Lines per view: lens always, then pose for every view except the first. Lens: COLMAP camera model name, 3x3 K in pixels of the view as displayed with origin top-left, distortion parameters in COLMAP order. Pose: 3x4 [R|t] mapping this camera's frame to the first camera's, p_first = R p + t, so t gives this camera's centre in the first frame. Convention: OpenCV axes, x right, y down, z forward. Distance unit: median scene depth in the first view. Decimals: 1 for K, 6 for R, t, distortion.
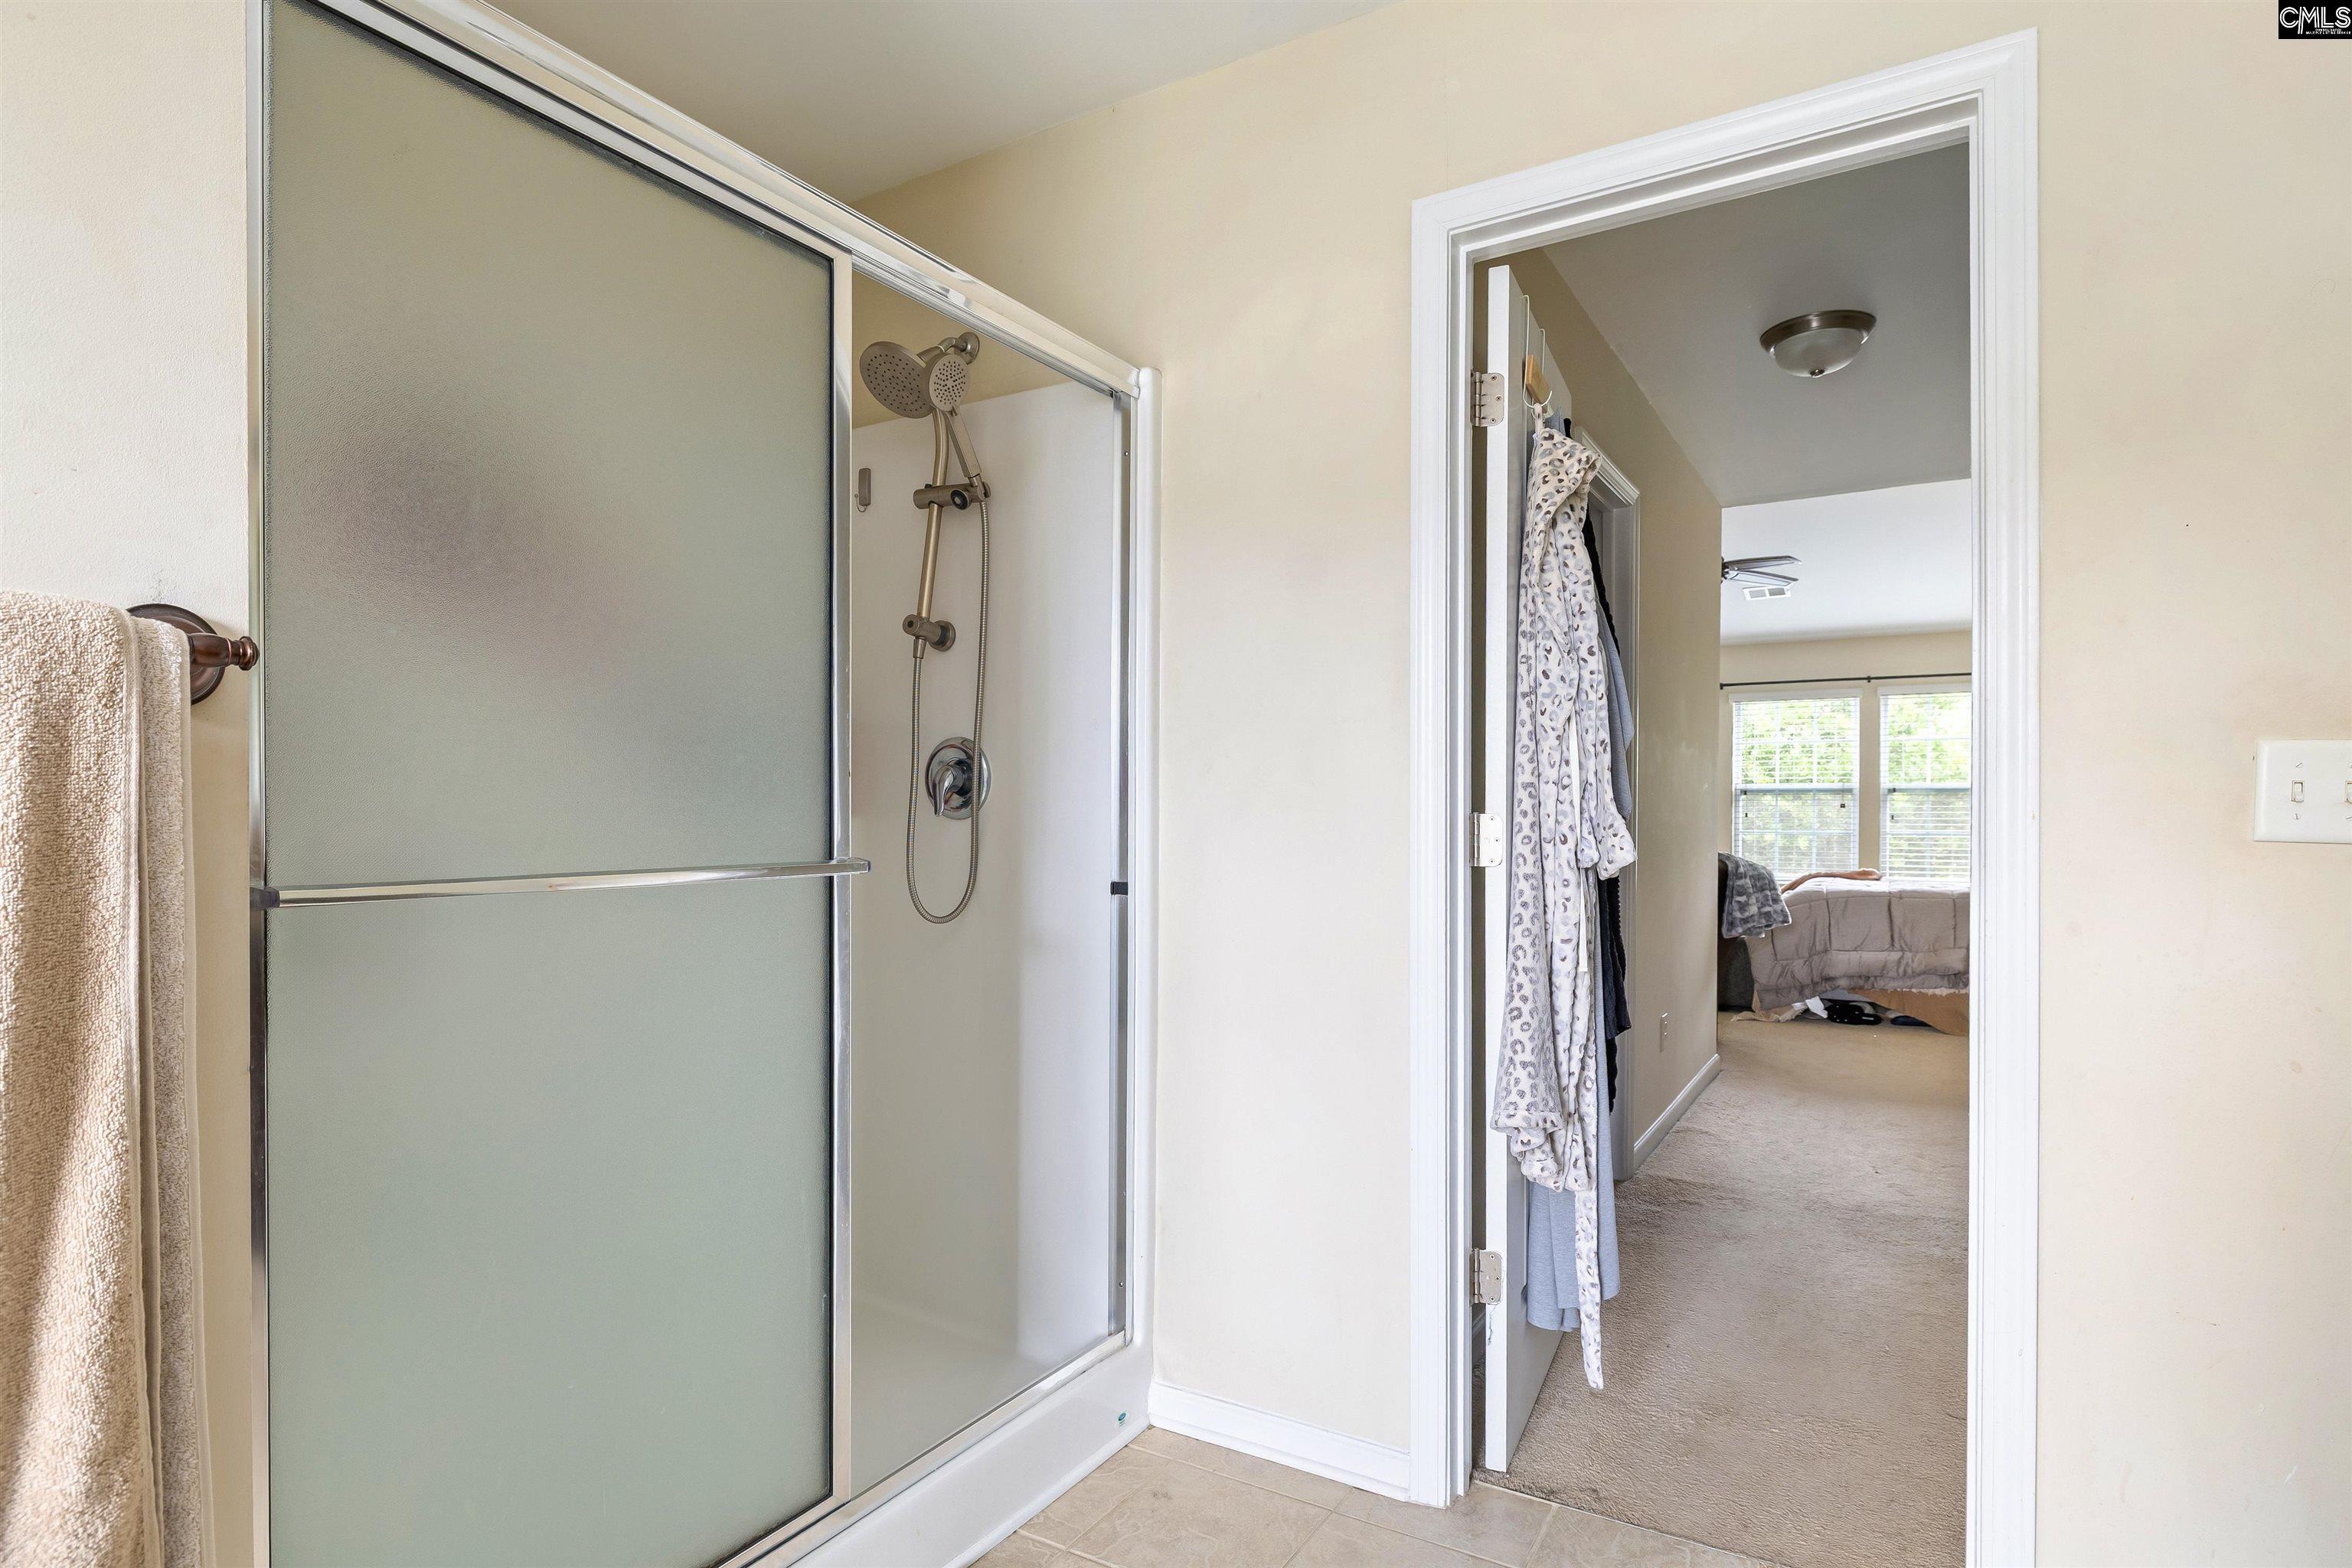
lens RADIAL K [[1227.6, 0, 1172.9], [0, 1227.6, 823.1], [0, 0, 1]] dist [-0.001983, -0.000237]
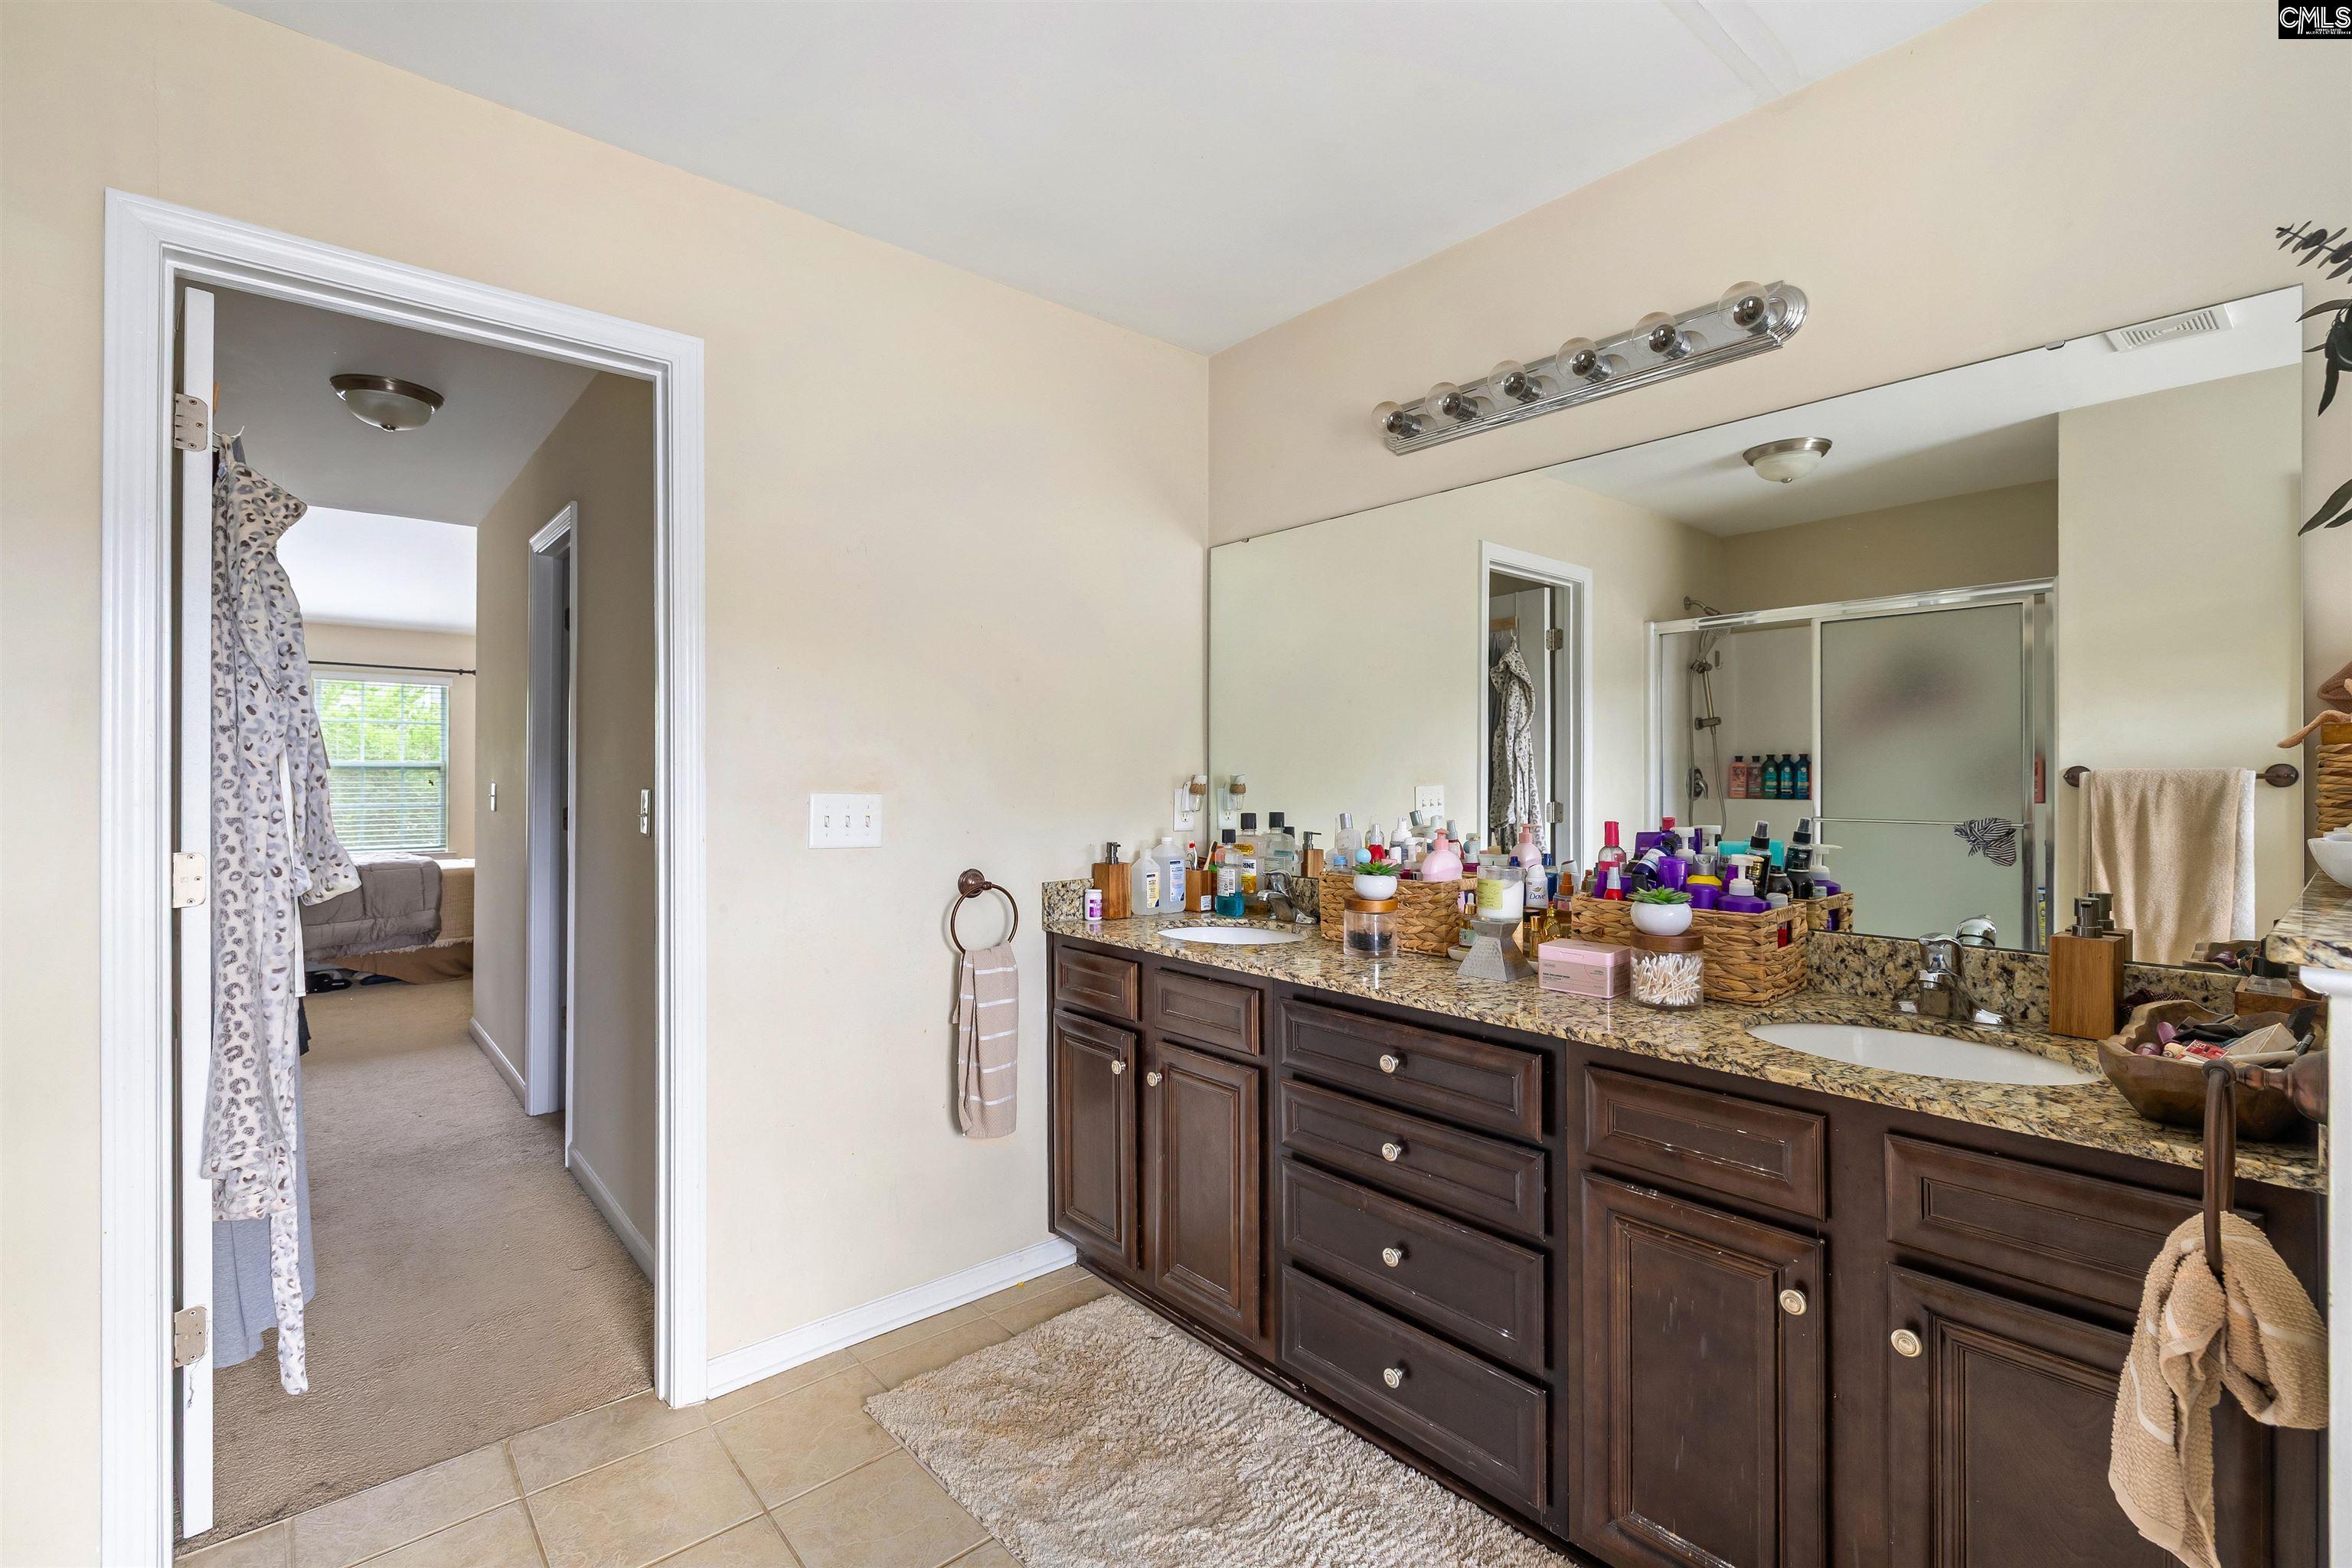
lens RADIAL K [[1033.2, 0, 1178.8], [0, 1033.2, 776.8], [0, 0, 1]] dist [0.000863, 0.000340]
pose [[0.312659, -0.001029, 0.949865, -0.267430], [0.009735, 0.999950, -0.002122, -0.057106], [-0.949816, 0.009911, 0.312653, 0.008918]]
